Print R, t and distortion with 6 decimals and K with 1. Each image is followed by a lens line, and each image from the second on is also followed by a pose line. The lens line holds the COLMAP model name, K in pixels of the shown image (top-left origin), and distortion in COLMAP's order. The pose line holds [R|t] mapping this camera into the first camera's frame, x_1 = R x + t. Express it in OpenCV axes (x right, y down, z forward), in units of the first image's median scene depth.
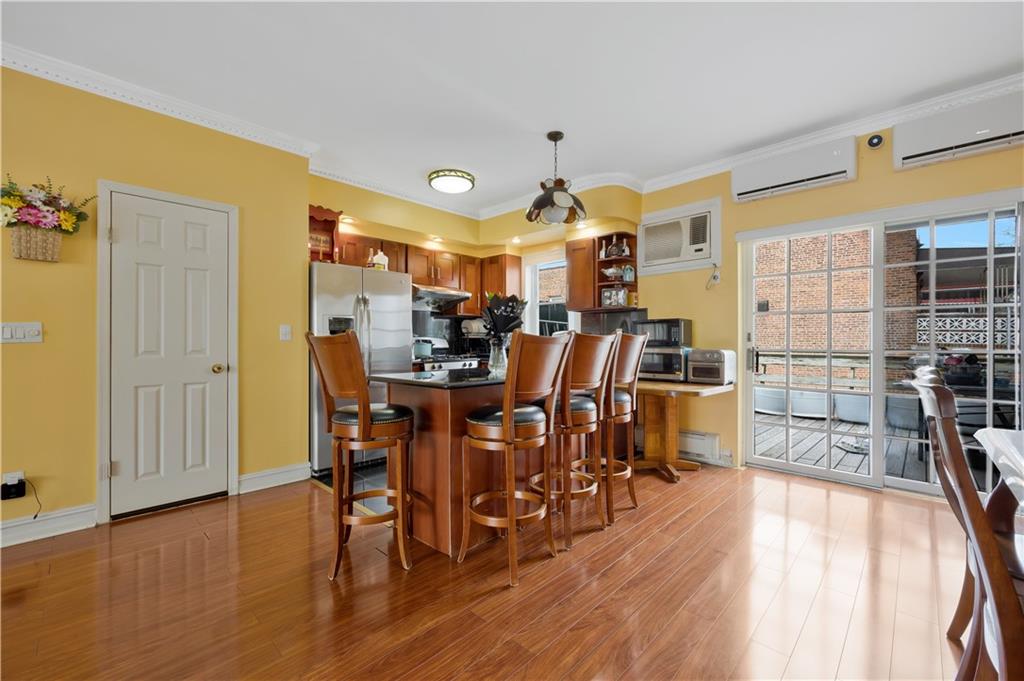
lens RADIAL K [[424.8, 0, 512.0], [0, 424.8, 340.5], [0, 0, 1]] dist [-0.000207, -0.000022]
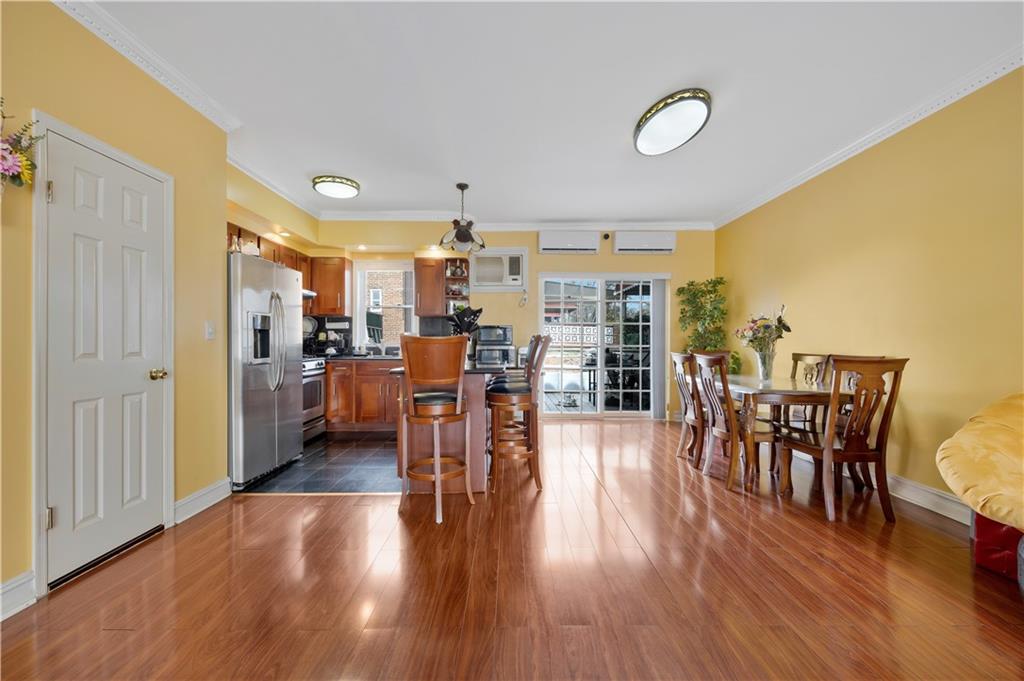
lens RADIAL K [[419.2, 0, 510.5], [0, 419.2, 345.1], [0, 0, 1]] dist [-0.000059, 0.000422]
pose [[0.711002, -0.006669, 0.703158, -0.627853], [-0.003800, 0.999904, 0.013326, -0.002878], [-0.703180, -0.012147, 0.710908, -0.034744]]
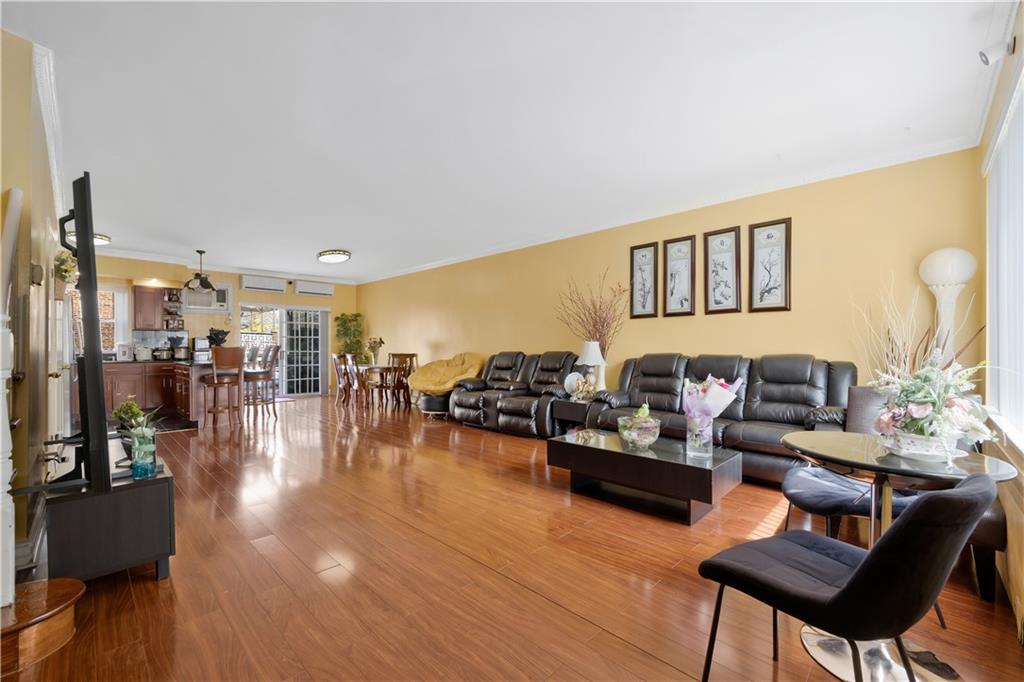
lens RADIAL K [[419.2, 0, 510.5], [0, 419.2, 345.6], [0, 0, 1]] dist [-0.000059, 0.000422]
pose [[0.003909, 0.004086, 0.999984, -1.726765], [-0.001626, 0.999990, -0.004079, -0.005446], [-0.999991, -0.001610, 0.003915, -0.477659]]
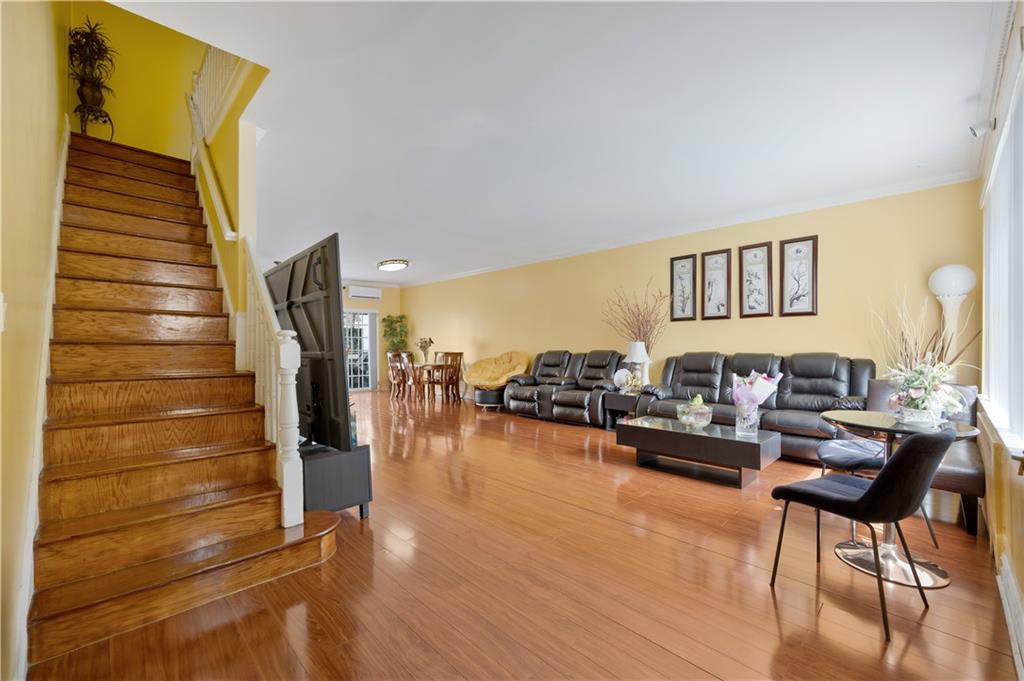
lens RADIAL K [[419.2, 0, 510.5], [0, 419.2, 345.1], [0, 0, 1]] dist [-0.000059, 0.000422]
pose [[0.030209, -0.002782, 0.999540, -1.918531], [0.003501, 0.999990, 0.002678, -0.017483], [-0.999537, 0.003419, 0.030218, -0.322333]]
